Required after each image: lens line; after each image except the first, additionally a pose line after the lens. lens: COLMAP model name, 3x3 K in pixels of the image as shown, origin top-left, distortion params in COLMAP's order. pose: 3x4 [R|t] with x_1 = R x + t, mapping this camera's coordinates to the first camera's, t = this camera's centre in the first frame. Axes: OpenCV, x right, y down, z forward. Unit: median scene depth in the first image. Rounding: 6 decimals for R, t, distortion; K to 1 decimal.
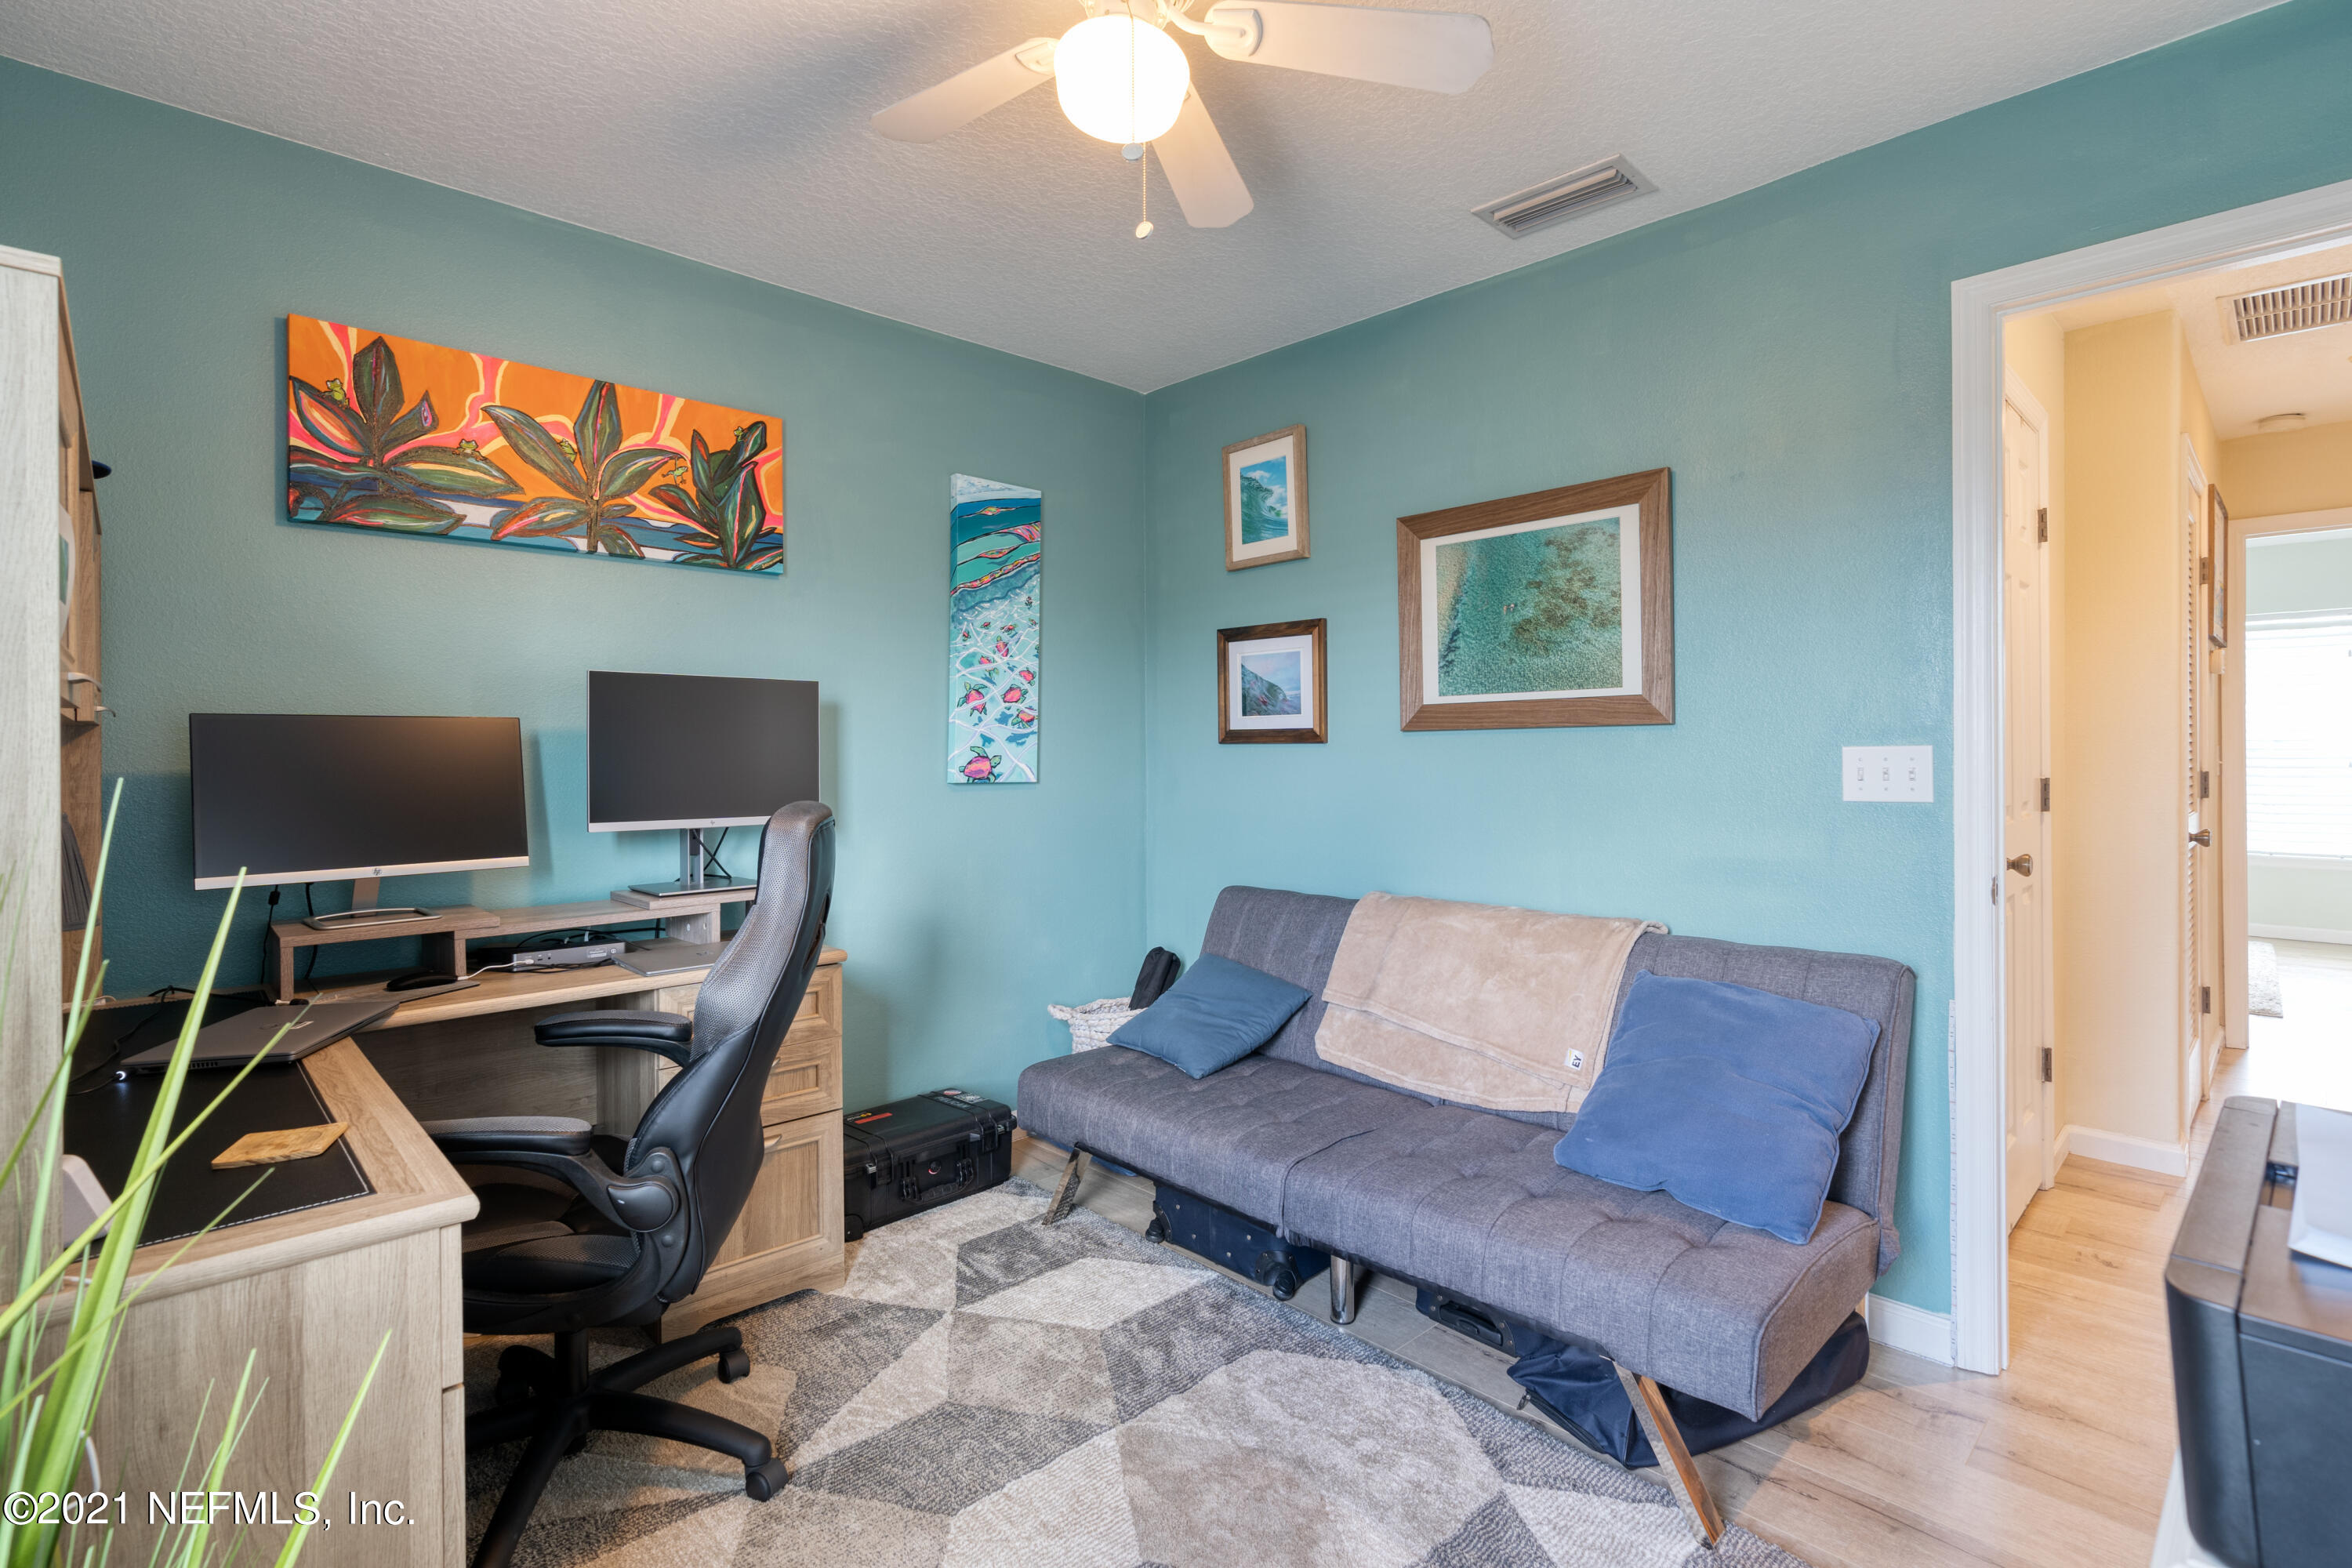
lens RADIAL K [[1116.7, 0, 1167.4], [0, 1116.7, 776.2], [0, 0, 1]] dist [-0.013182, 0.000664]
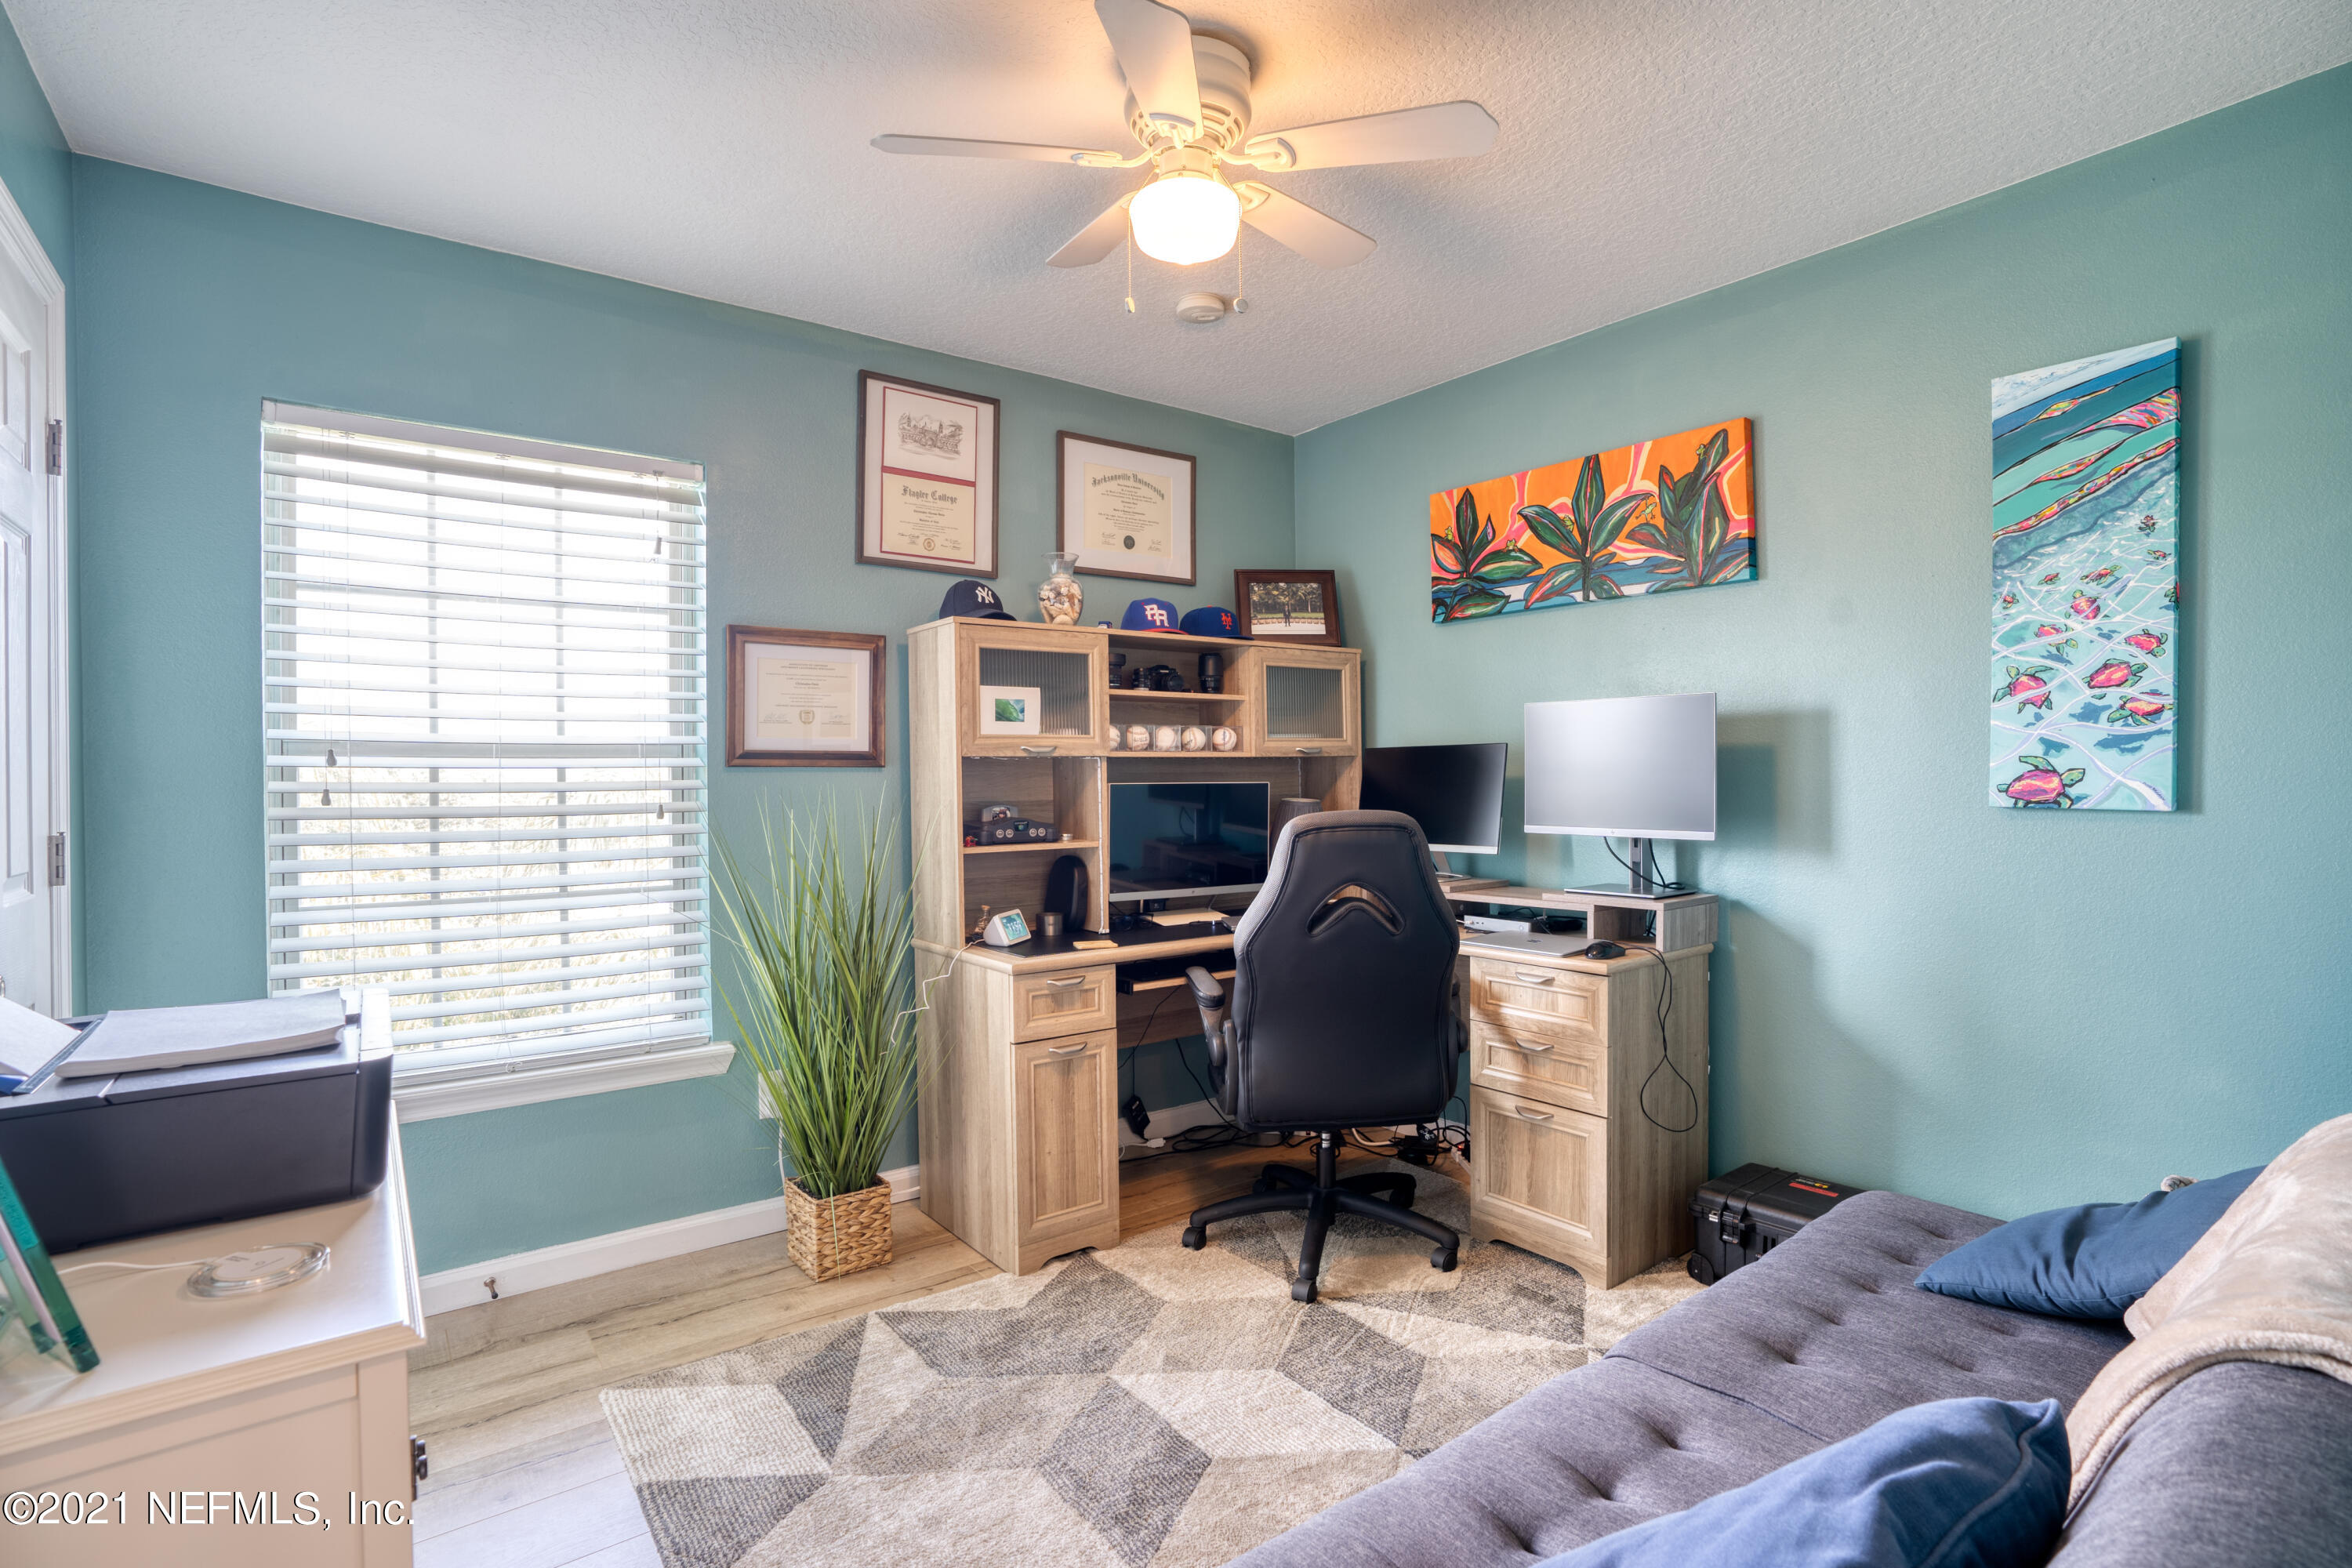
lens RADIAL K [[1116.7, 0, 1167.1], [0, 1116.7, 776.3], [0, 0, 1]] dist [-0.013182, 0.000664]
pose [[-0.119115, 0.021007, -0.992658, 0.671848], [0.003144, 0.999779, 0.020781, -0.034586], [0.992876, -0.000646, -0.119155, 0.629152]]
